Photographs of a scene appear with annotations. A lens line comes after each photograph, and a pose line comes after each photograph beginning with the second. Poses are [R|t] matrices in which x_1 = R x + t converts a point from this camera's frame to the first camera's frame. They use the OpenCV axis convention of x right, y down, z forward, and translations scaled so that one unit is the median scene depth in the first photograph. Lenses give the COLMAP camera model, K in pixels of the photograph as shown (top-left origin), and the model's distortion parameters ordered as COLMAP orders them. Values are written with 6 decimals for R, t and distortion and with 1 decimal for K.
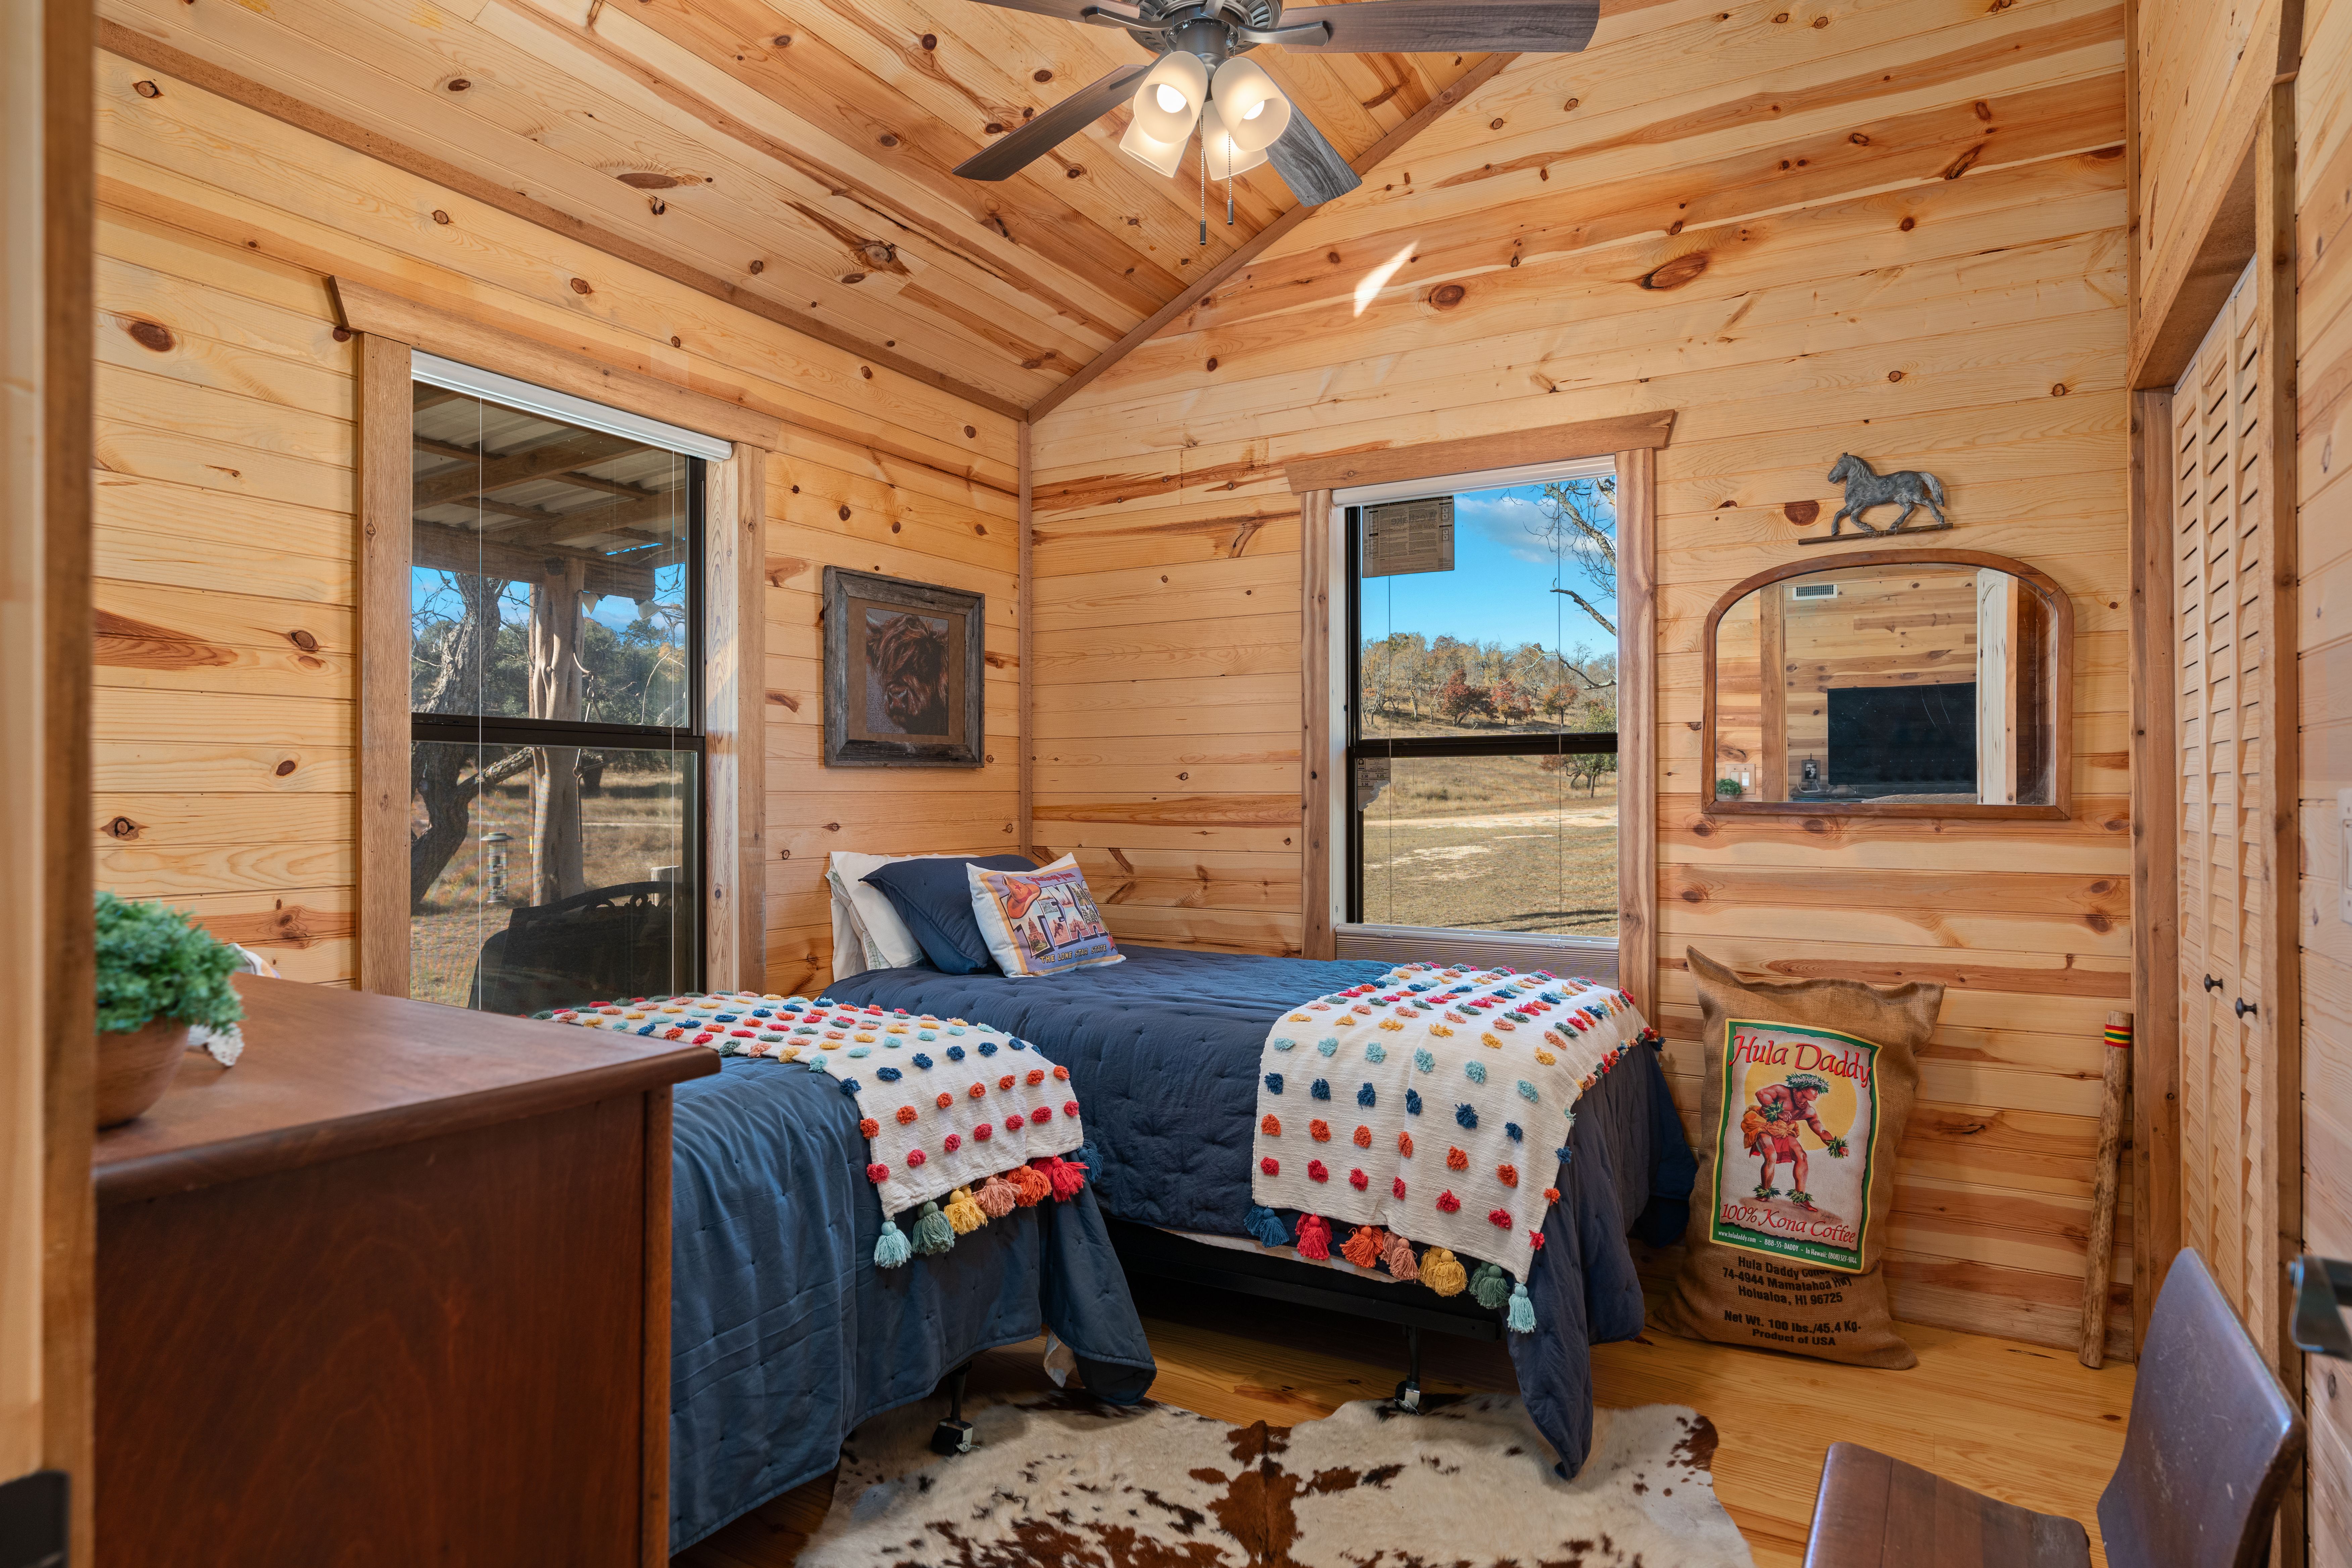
lens RADIAL K [[1269.9, 0, 1179.9], [0, 1269.9, 784.4], [0, 0, 1]] dist [-0.001861, 0.002588]
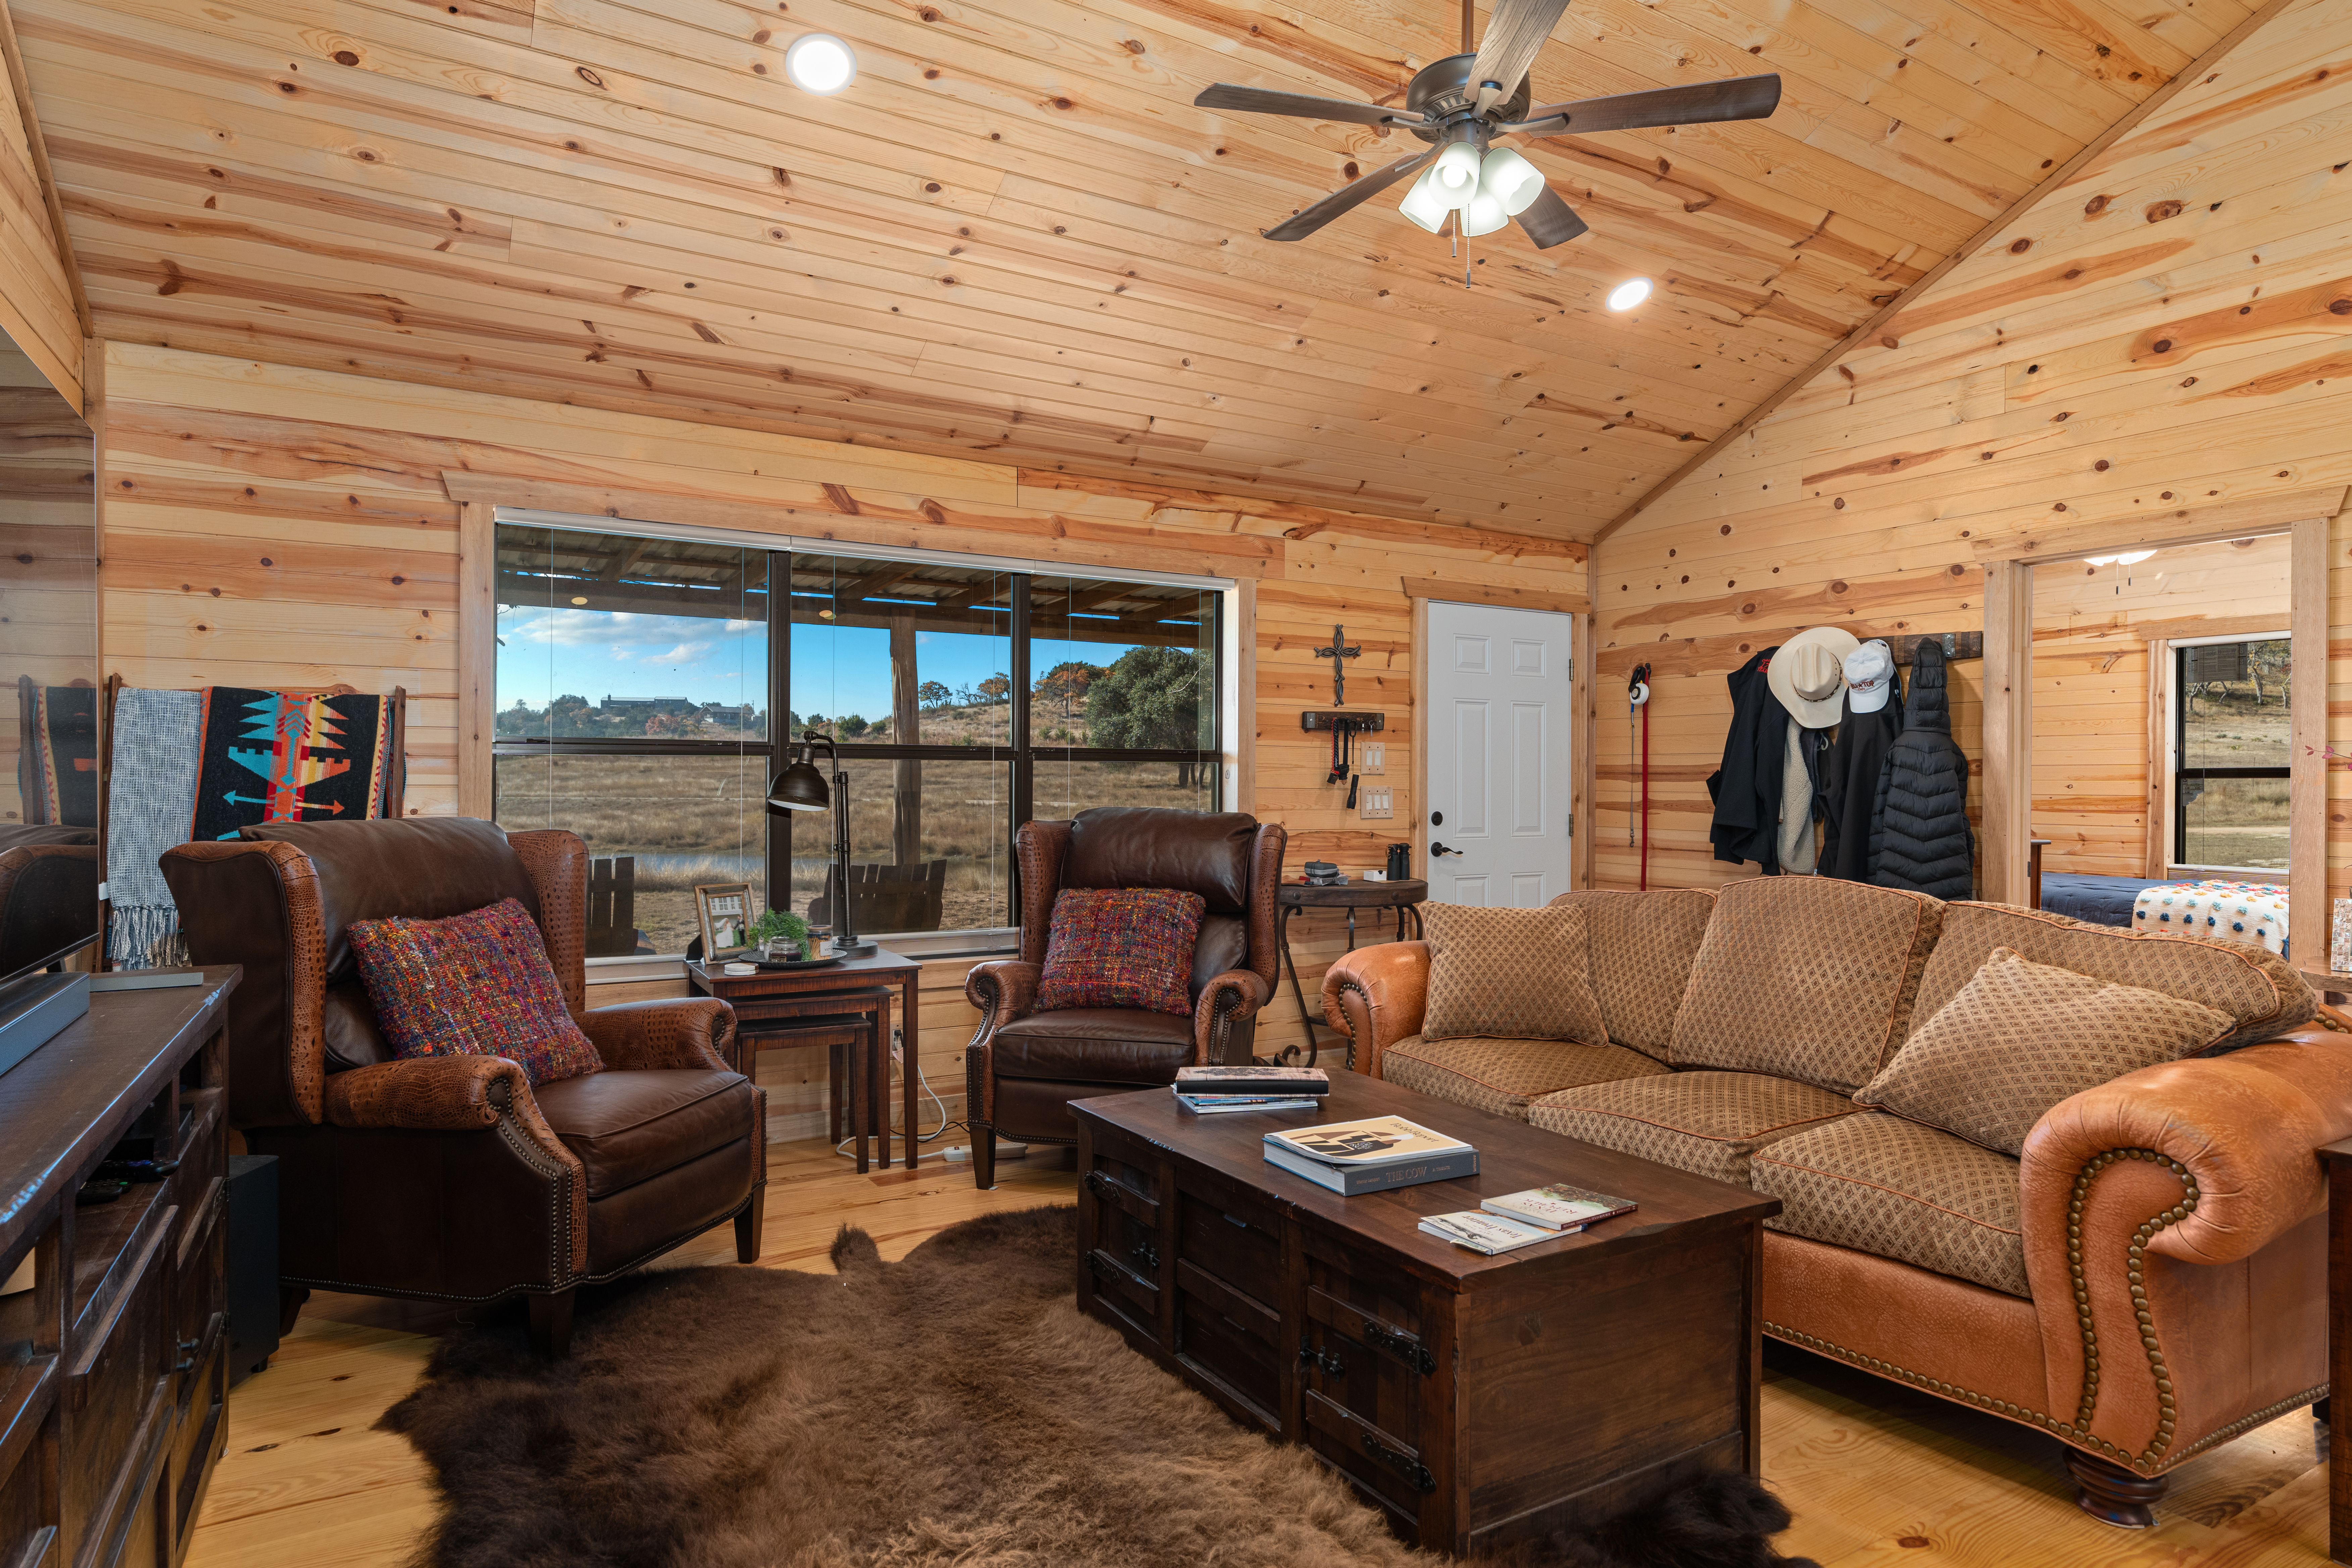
lens RADIAL K [[1320.1, 0, 1174.1], [0, 1320.1, 782.8], [0, 0, 1]] dist [-0.003525, -0.000226]
pose [[0.874280, 0.011378, -0.485289, -0.220264], [-0.009607, 0.999935, 0.006137, -0.011333], [0.485327, -0.000703, 0.874332, -1.441353]]
